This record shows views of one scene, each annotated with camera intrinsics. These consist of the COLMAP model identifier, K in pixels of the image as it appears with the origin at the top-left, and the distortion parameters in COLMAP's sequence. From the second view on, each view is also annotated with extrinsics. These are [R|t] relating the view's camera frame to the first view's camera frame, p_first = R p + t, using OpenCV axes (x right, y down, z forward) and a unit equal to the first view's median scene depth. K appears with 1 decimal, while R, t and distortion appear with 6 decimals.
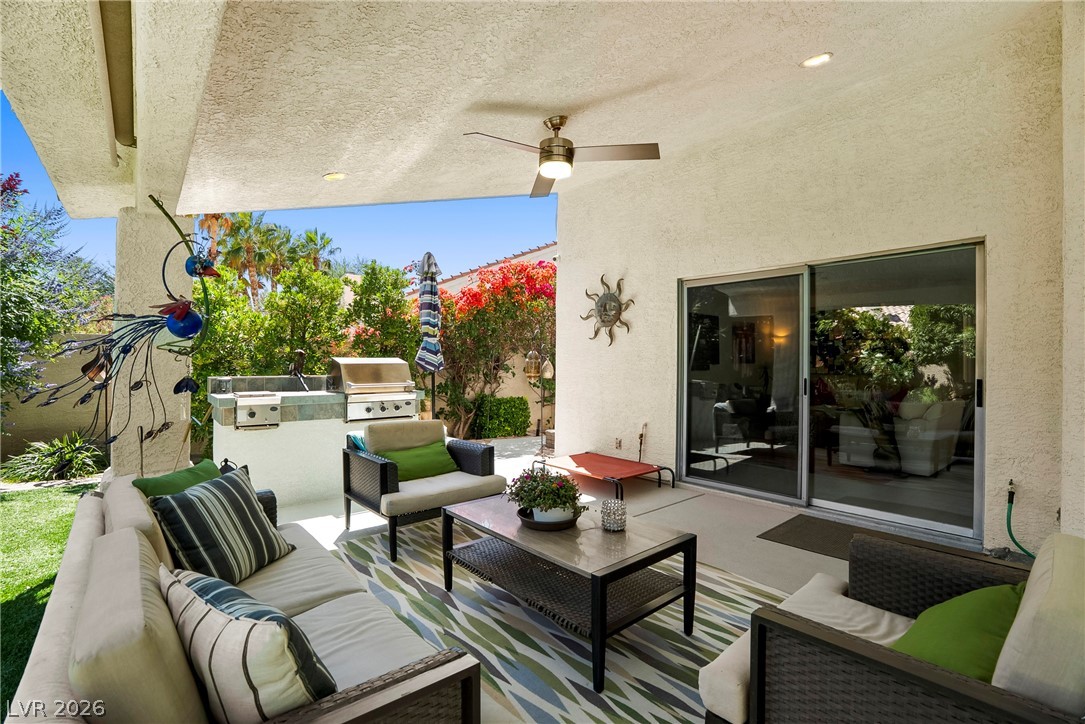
lens RADIAL K [[504.4, 0, 542.5], [0, 504.4, 362.0], [0, 0, 1]] dist [-0.069729, 0.026482]
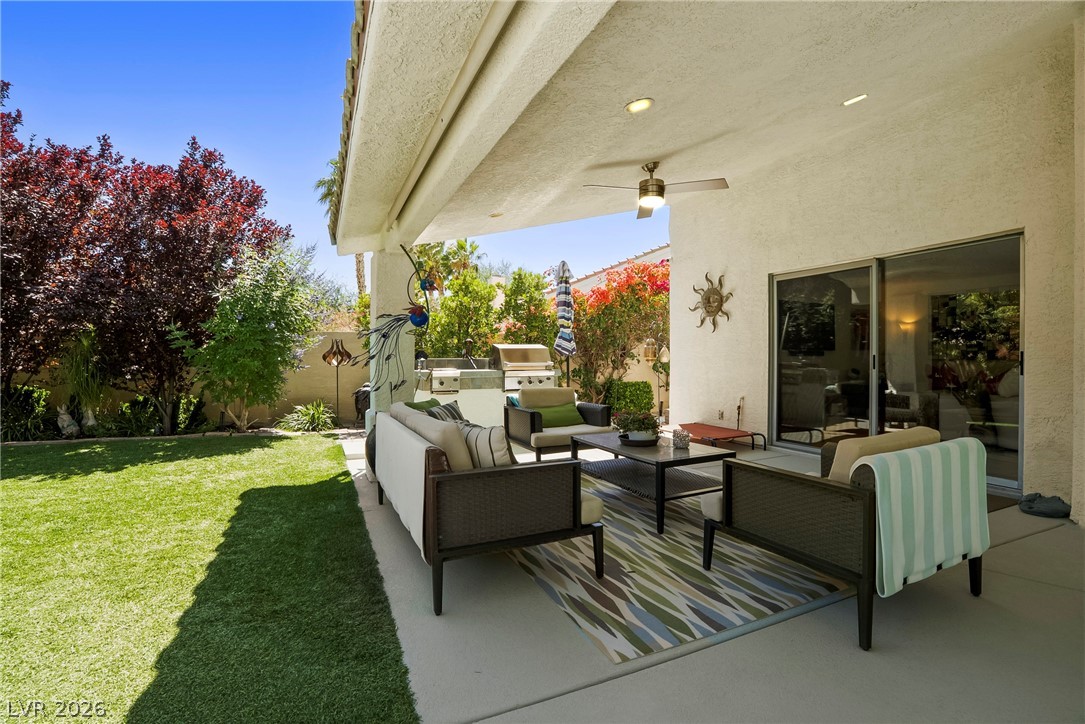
lens RADIAL K [[504.4, 0, 542.5], [0, 504.4, 362.0], [0, 0, 1]] dist [-0.069729, 0.026482]
pose [[0.963428, -0.004407, -0.267931, 0.062619], [0.006724, 0.999948, 0.007731, 0.026070], [0.267883, -0.009250, 0.963407, -0.243628]]
